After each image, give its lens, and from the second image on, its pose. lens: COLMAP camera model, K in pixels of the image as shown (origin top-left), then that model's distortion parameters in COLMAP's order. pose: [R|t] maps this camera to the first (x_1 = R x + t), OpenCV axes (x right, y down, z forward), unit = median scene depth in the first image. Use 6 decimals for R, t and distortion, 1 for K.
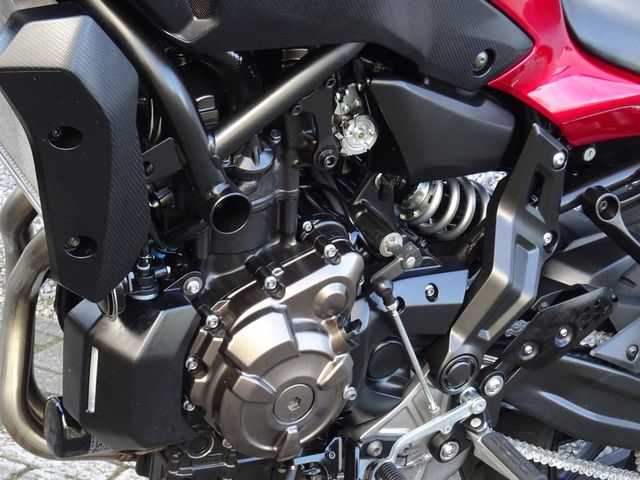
lens RADIAL K [[1349.7, 0, 320.0], [0, 1349.7, 240.0], [0, 0, 1]] dist [0.019980, 0.016629]
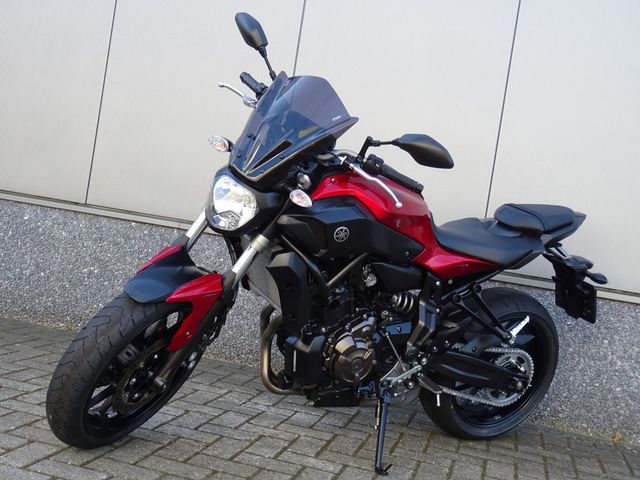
lens RADIAL K [[765.8, 0, 320.0], [0, 765.8, 240.0], [0, 0, 1]] dist [-0.000956, 0.000239]
pose [[0.995720, -0.074964, -0.054050, 0.012585], [0.066233, 0.986715, -0.148349, 0.085995], [0.064453, 0.144135, 0.987457, -0.778935]]
